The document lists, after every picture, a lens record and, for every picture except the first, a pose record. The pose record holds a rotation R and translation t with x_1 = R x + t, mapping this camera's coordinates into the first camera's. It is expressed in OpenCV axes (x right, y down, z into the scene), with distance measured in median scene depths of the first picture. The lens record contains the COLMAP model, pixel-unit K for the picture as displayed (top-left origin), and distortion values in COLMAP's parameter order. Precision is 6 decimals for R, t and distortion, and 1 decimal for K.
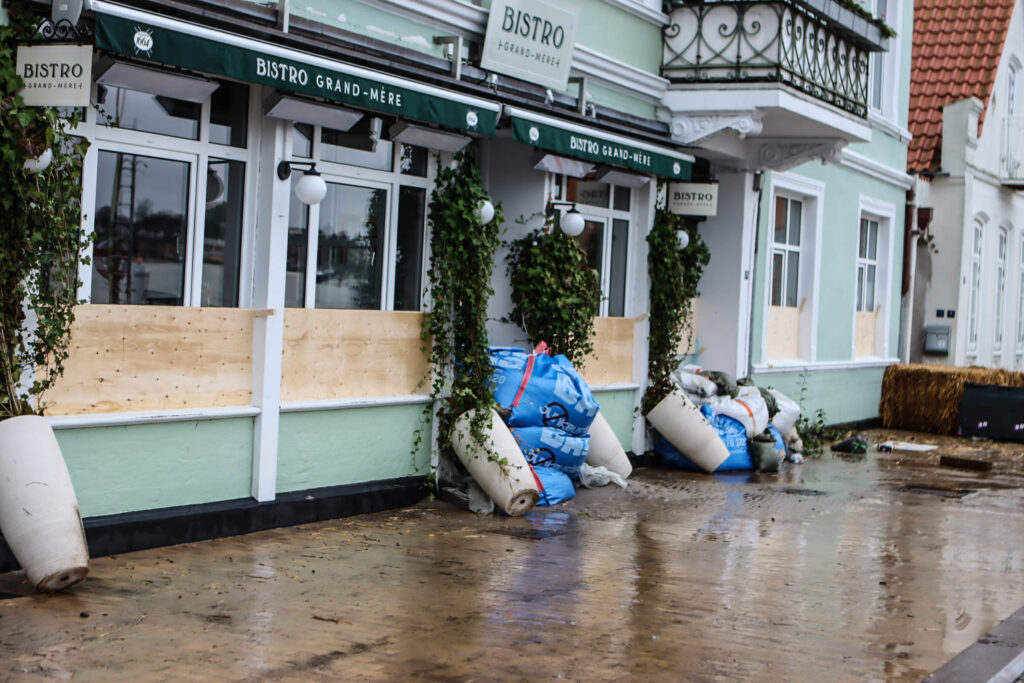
lens RADIAL K [[1771.4, 0, 511.5], [0, 1771.4, 337.7], [0, 0, 1]] dist [-0.109247, 0.000000]
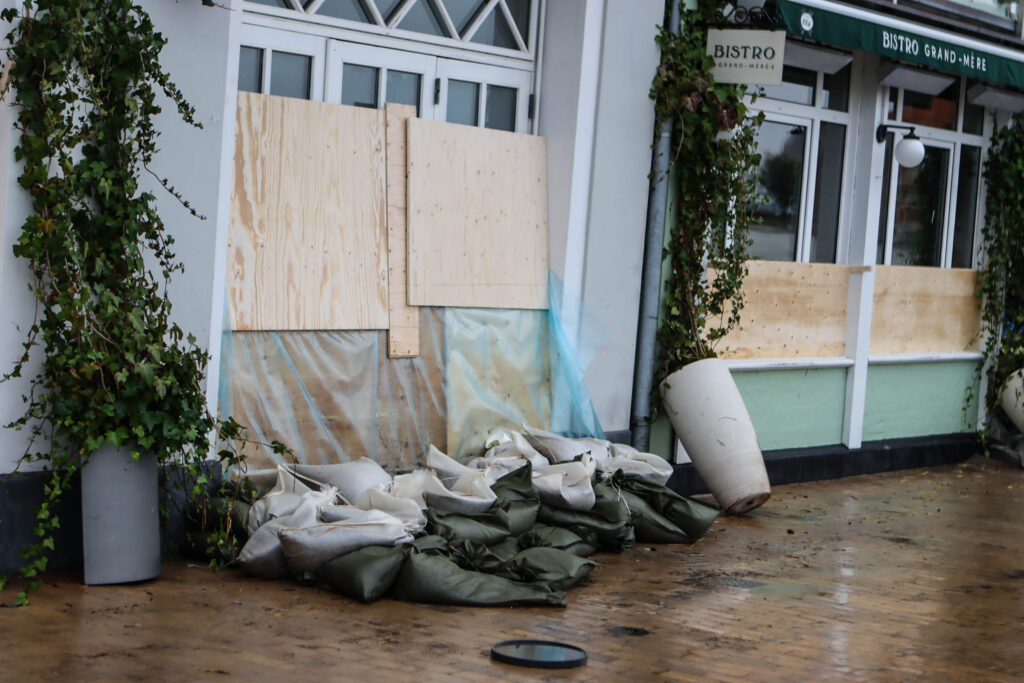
lens RADIAL K [[2195.6, 0, 512.4], [0, 2195.6, 344.2], [0, 0, 1]] dist [-0.034950, 0.000000]
pose [[0.989612, 0.025686, -0.141448, -0.158606], [-0.022119, 0.999398, 0.026730, 0.000258], [0.142050, -0.023324, 0.989585, -0.321139]]
